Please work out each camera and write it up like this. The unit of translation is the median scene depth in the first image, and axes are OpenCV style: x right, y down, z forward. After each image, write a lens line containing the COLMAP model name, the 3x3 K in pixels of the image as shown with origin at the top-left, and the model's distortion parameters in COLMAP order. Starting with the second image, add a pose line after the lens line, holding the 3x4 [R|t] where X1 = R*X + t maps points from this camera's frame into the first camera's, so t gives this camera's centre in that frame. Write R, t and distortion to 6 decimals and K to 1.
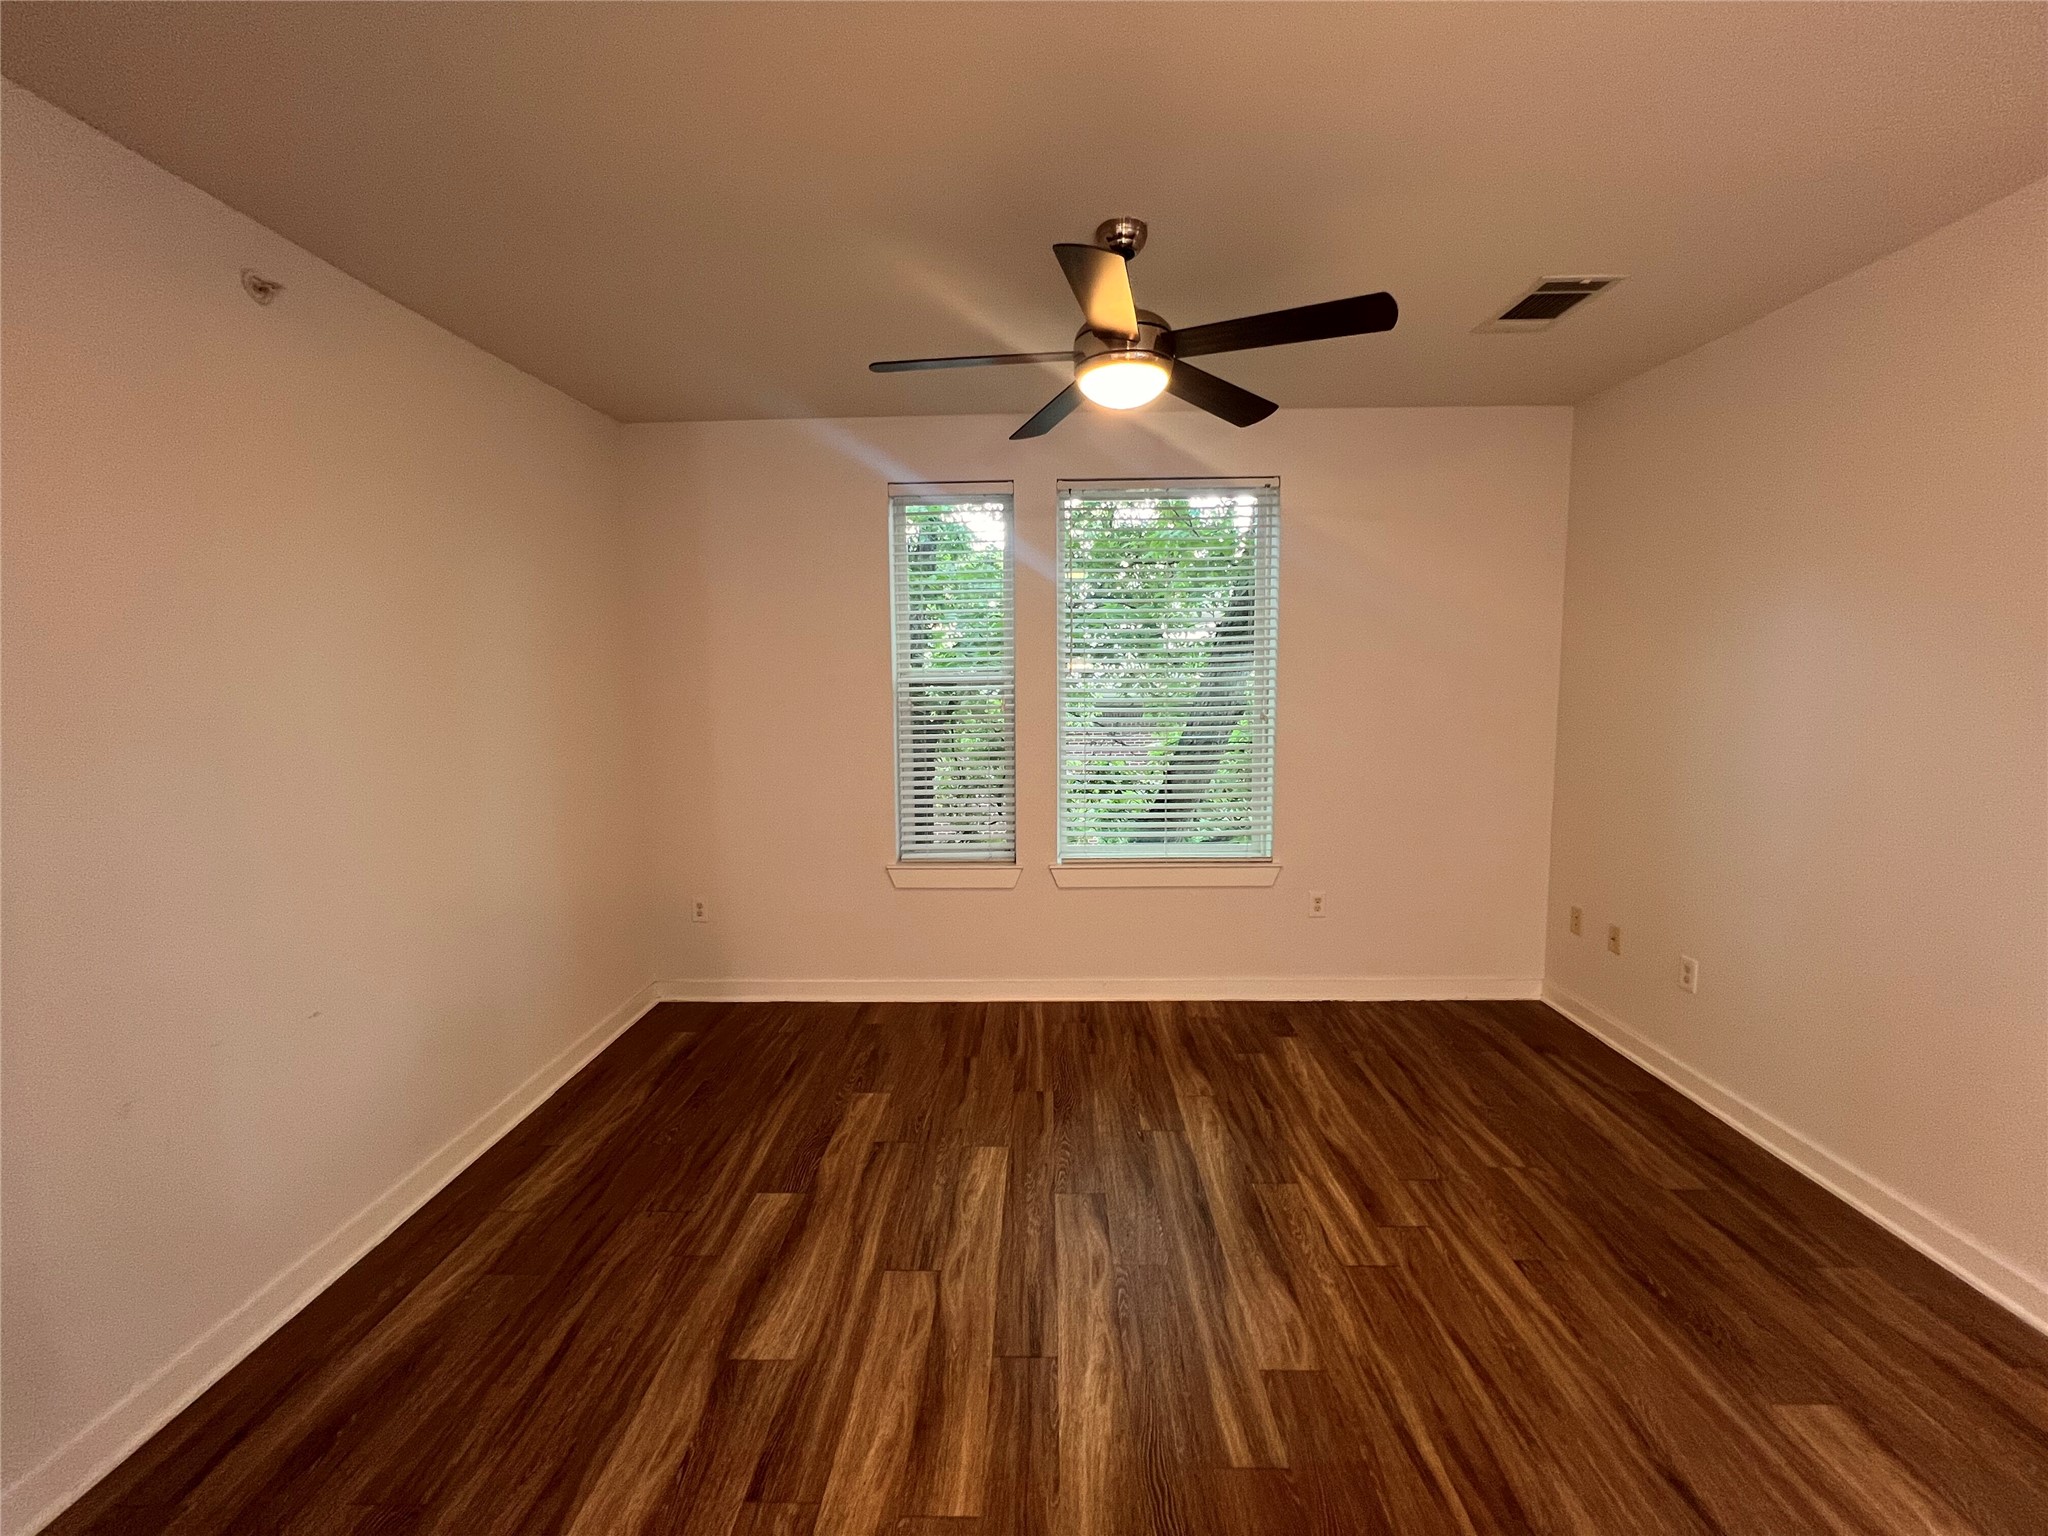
lens RADIAL K [[821.0, 0, 1022.8], [0, 821.0, 770.7], [0, 0, 1]] dist [-0.003472, 0.001115]
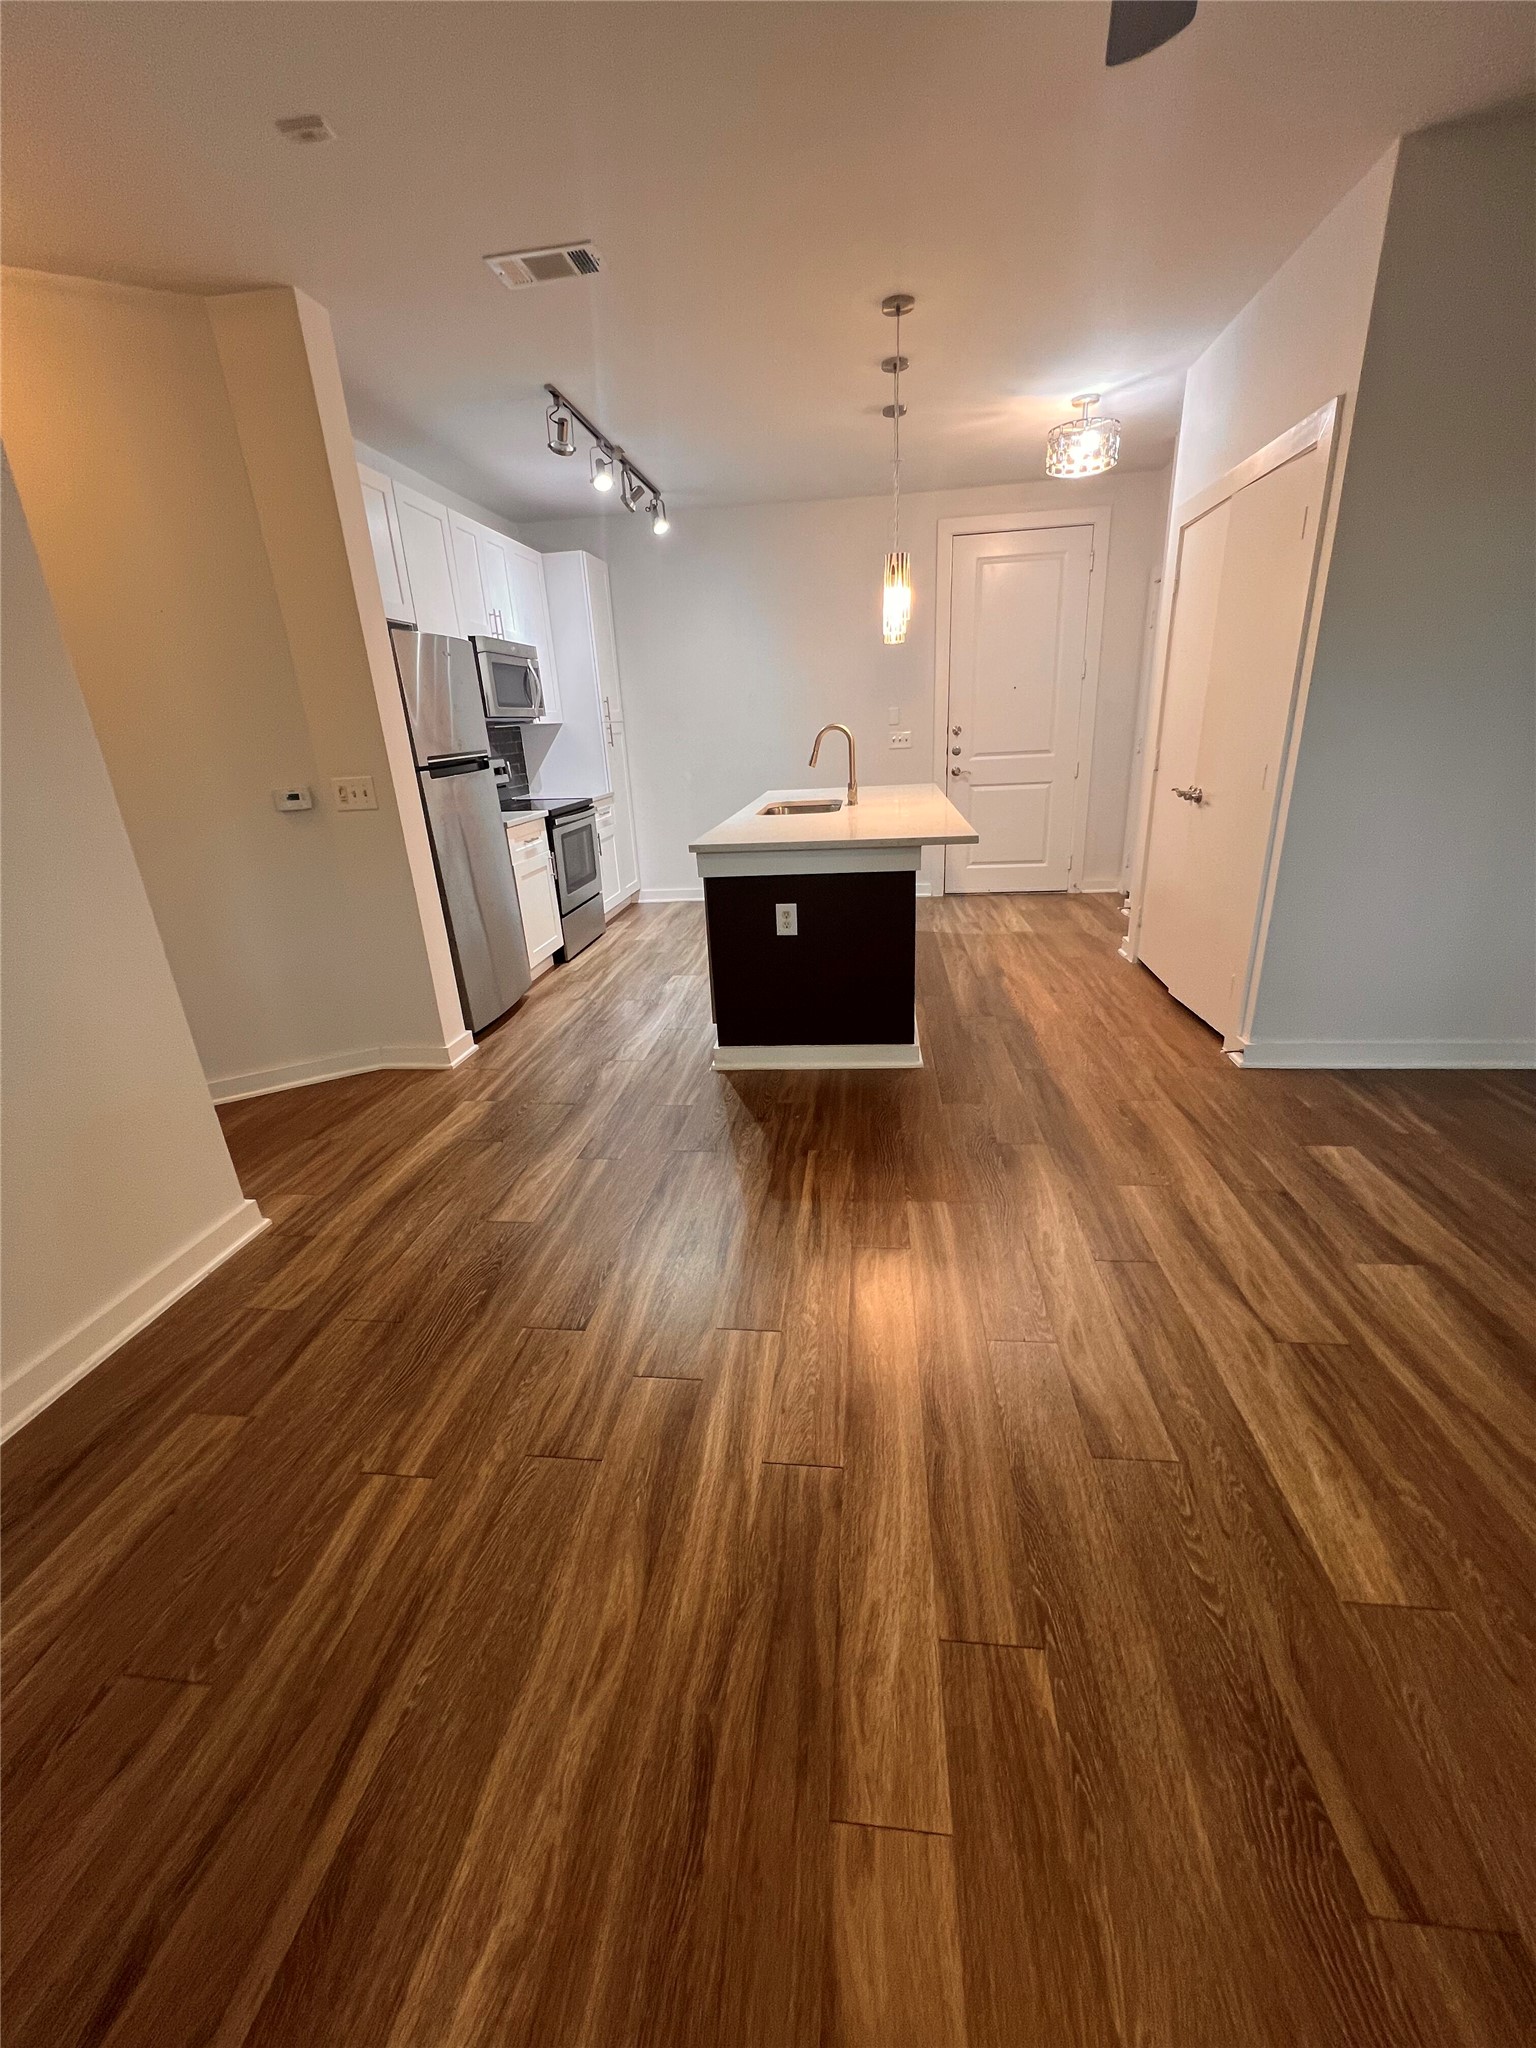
lens RADIAL K [[816.4, 0, 768.0], [0, 816.4, 1024.0], [0, 0, 1]] dist [-0.003358, -0.000114]
pose [[-0.993848, 0.030011, 0.106608, 0.266699], [0.073981, 0.896225, 0.437386, -0.053453], [-0.082418, 0.442582, -0.892932, 1.427373]]
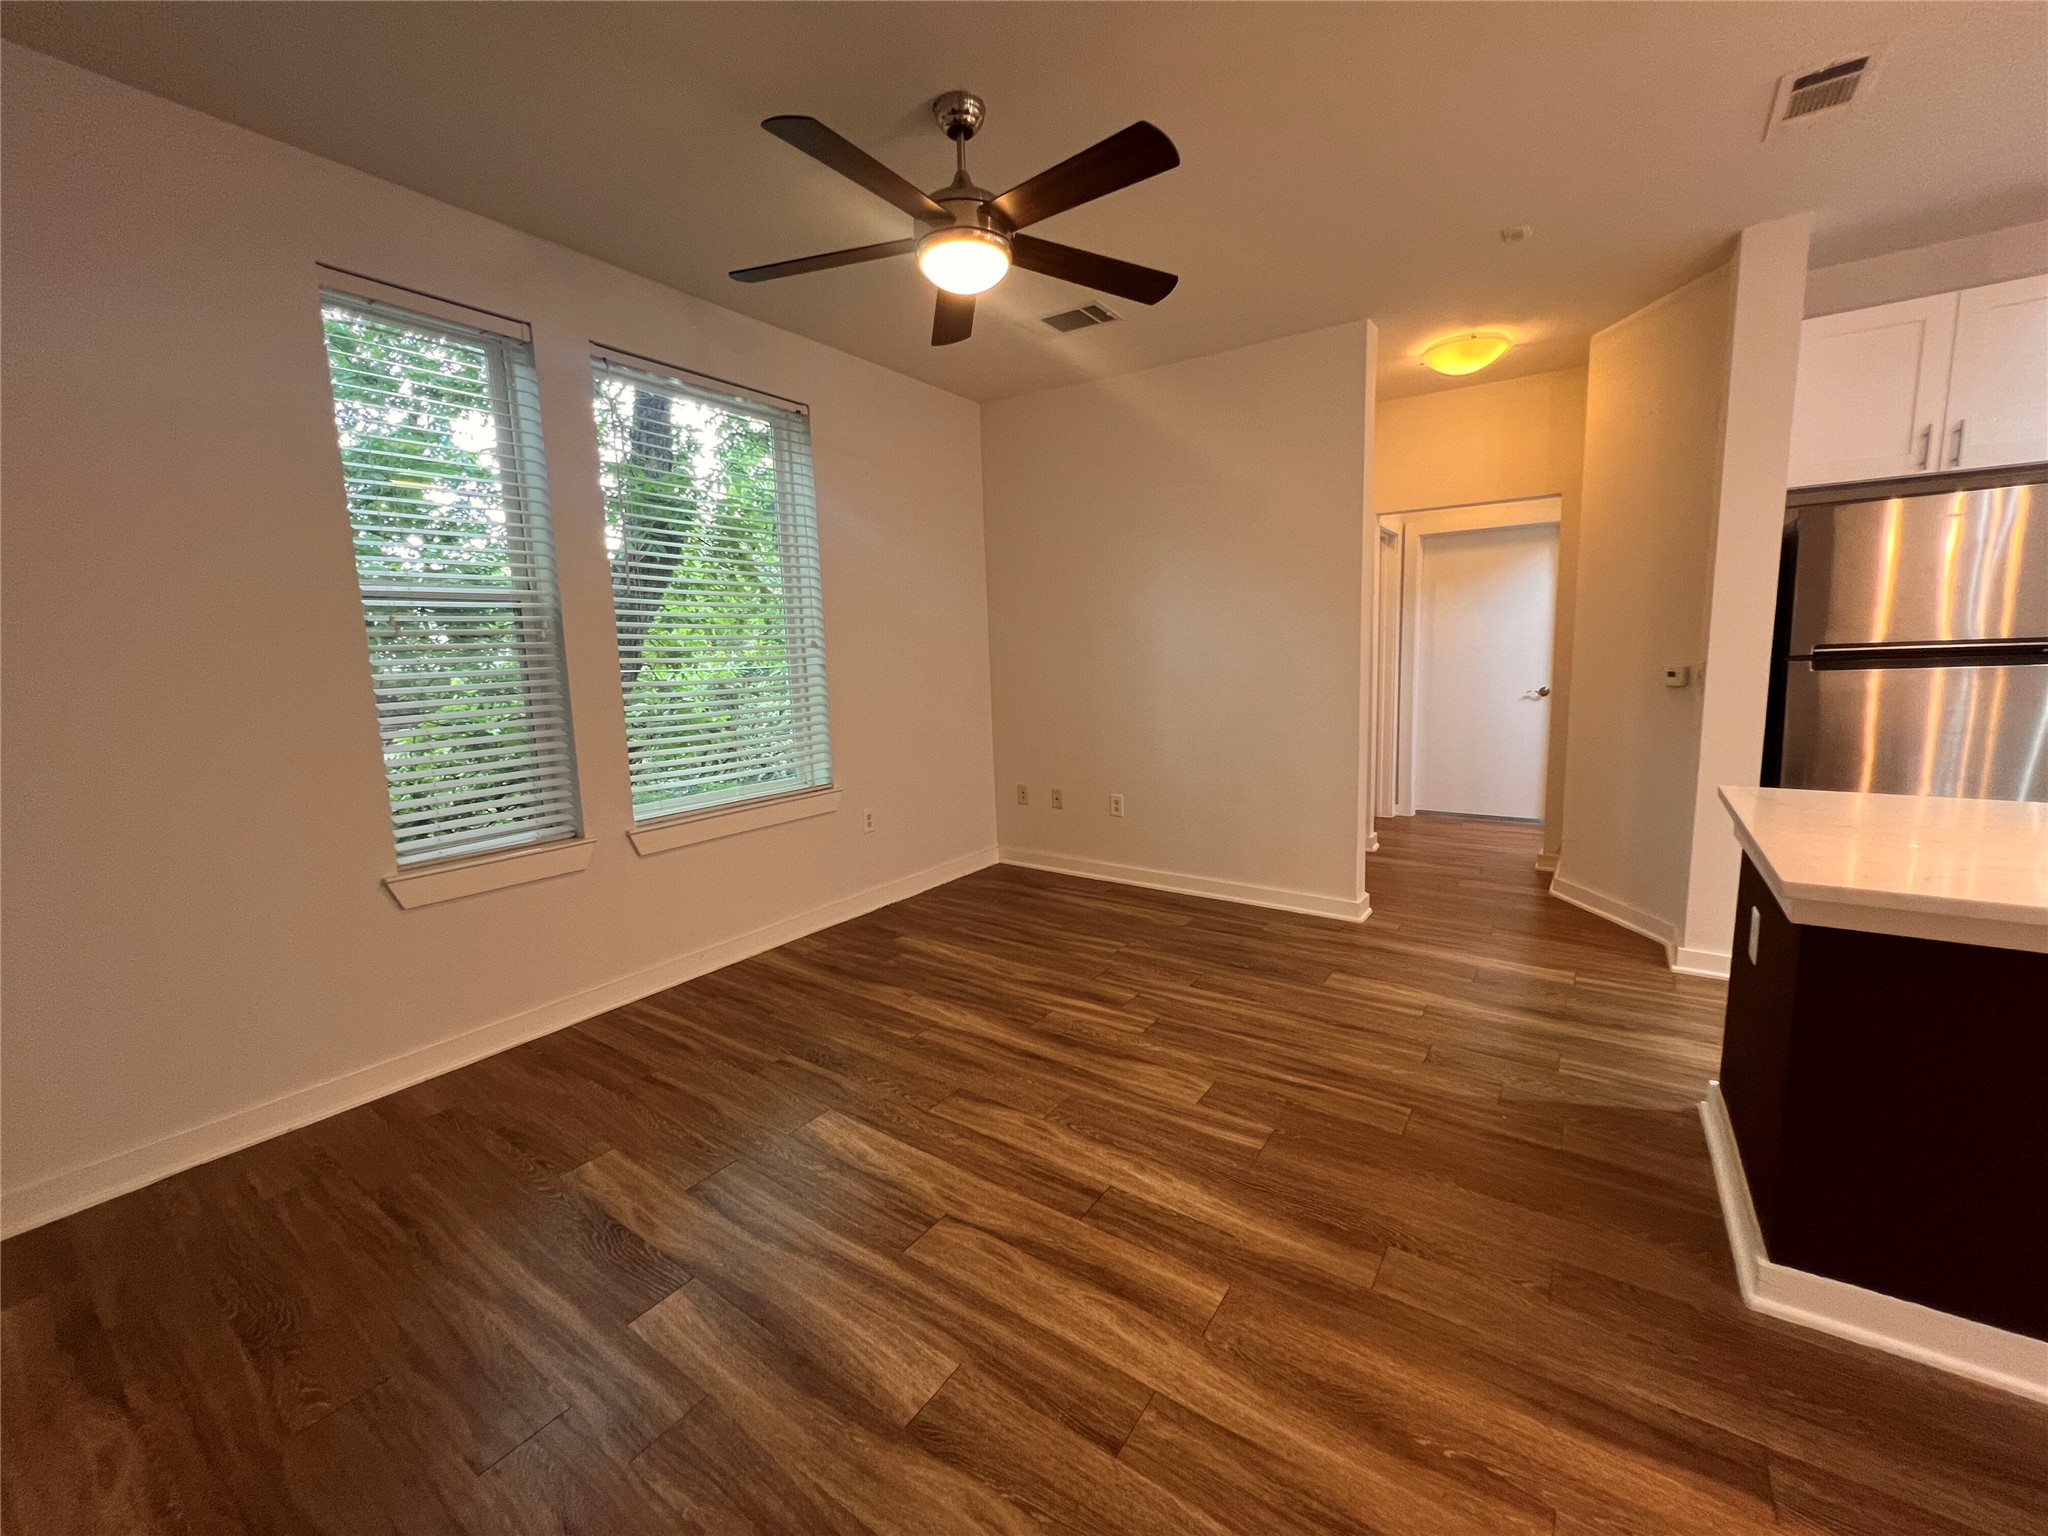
lens RADIAL K [[821.0, 0, 1022.8], [0, 821.0, 770.7], [0, 0, 1]] dist [-0.003472, 0.001115]
pose [[0.550812, -0.123765, 0.825402, -0.645481], [0.111497, 0.990992, 0.074190, 0.064466], [-0.827148, 0.051165, 0.559650, 0.356906]]
